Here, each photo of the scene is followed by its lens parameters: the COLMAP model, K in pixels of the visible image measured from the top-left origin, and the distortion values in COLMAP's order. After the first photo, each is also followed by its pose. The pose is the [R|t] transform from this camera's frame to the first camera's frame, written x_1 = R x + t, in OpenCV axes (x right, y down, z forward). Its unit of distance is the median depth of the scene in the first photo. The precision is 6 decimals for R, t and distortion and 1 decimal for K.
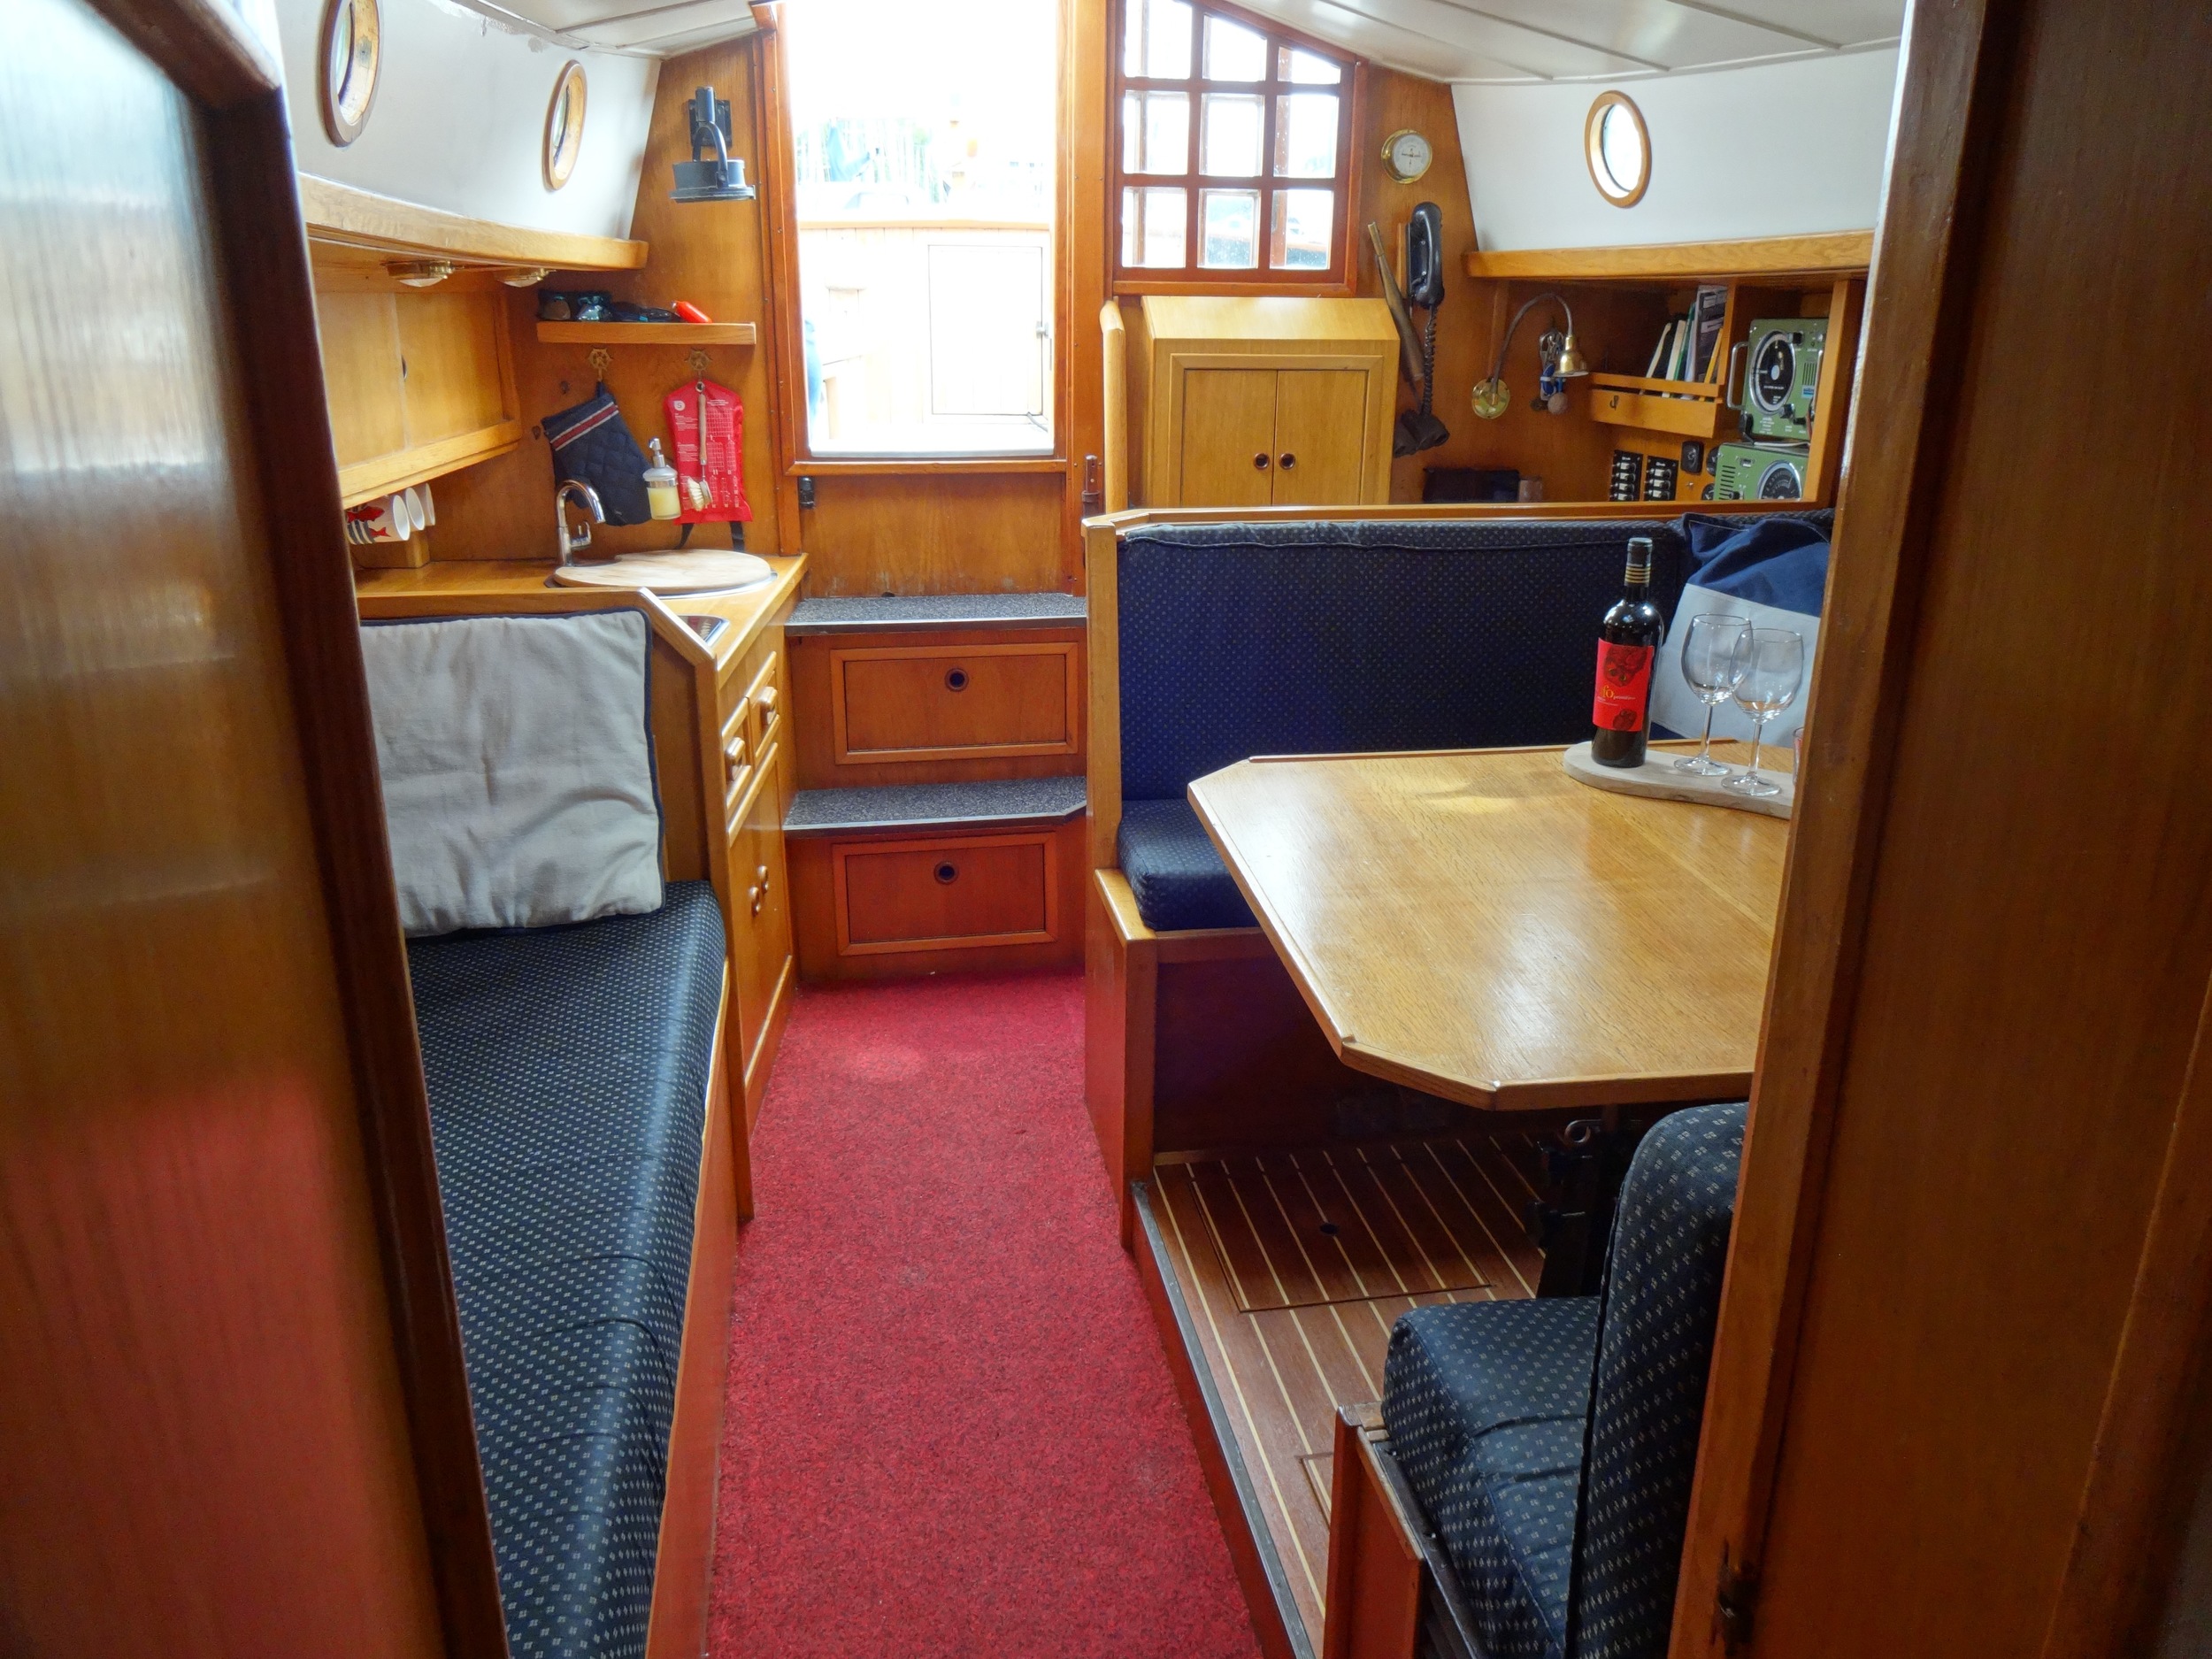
lens RADIAL K [[1613.4, 0, 1100.1], [0, 1613.4, 830.3], [0, 0, 1]] dist [-0.029108, 0.017841]
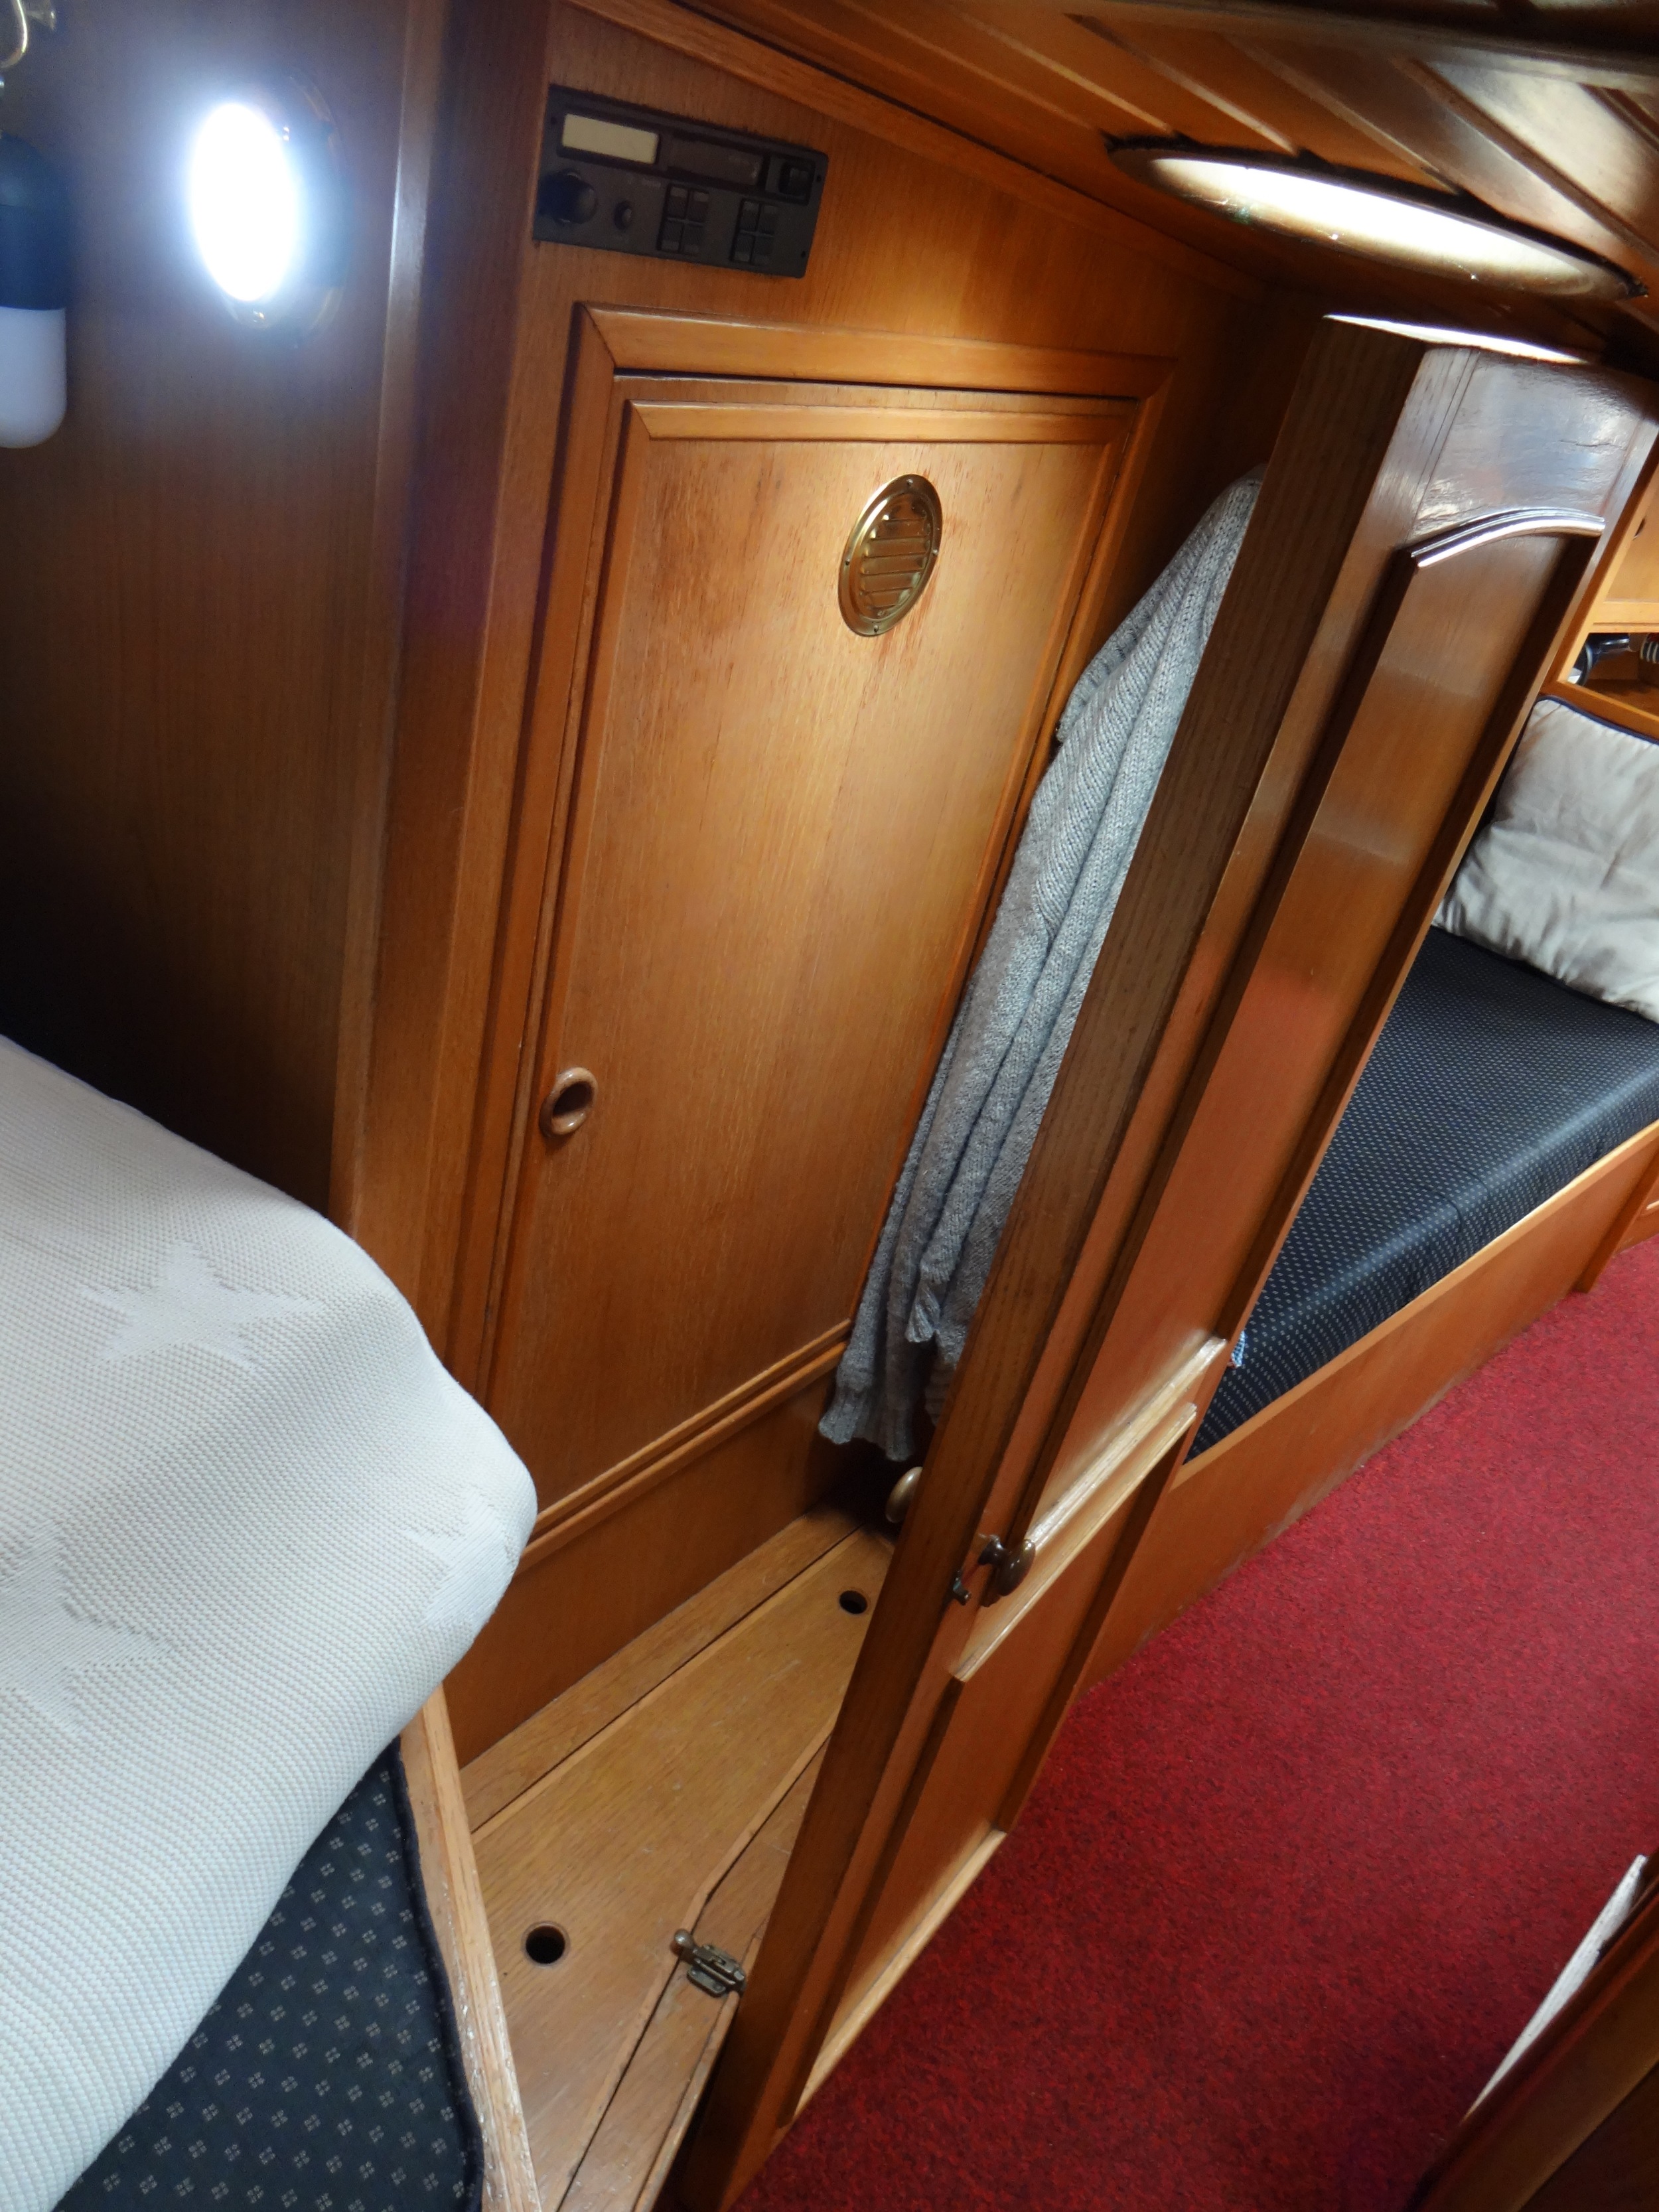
lens RADIAL K [[1613.3, 0, 828.6], [0, 1613.3, 1101.1], [0, 0, 1]] dist [-0.029108, 0.017841]
pose [[0.558511, 0.532932, -0.635648, 0.177594], [-0.460363, 0.836604, 0.296918, 0.029557], [0.690022, 0.126797, 0.712595, -0.306628]]
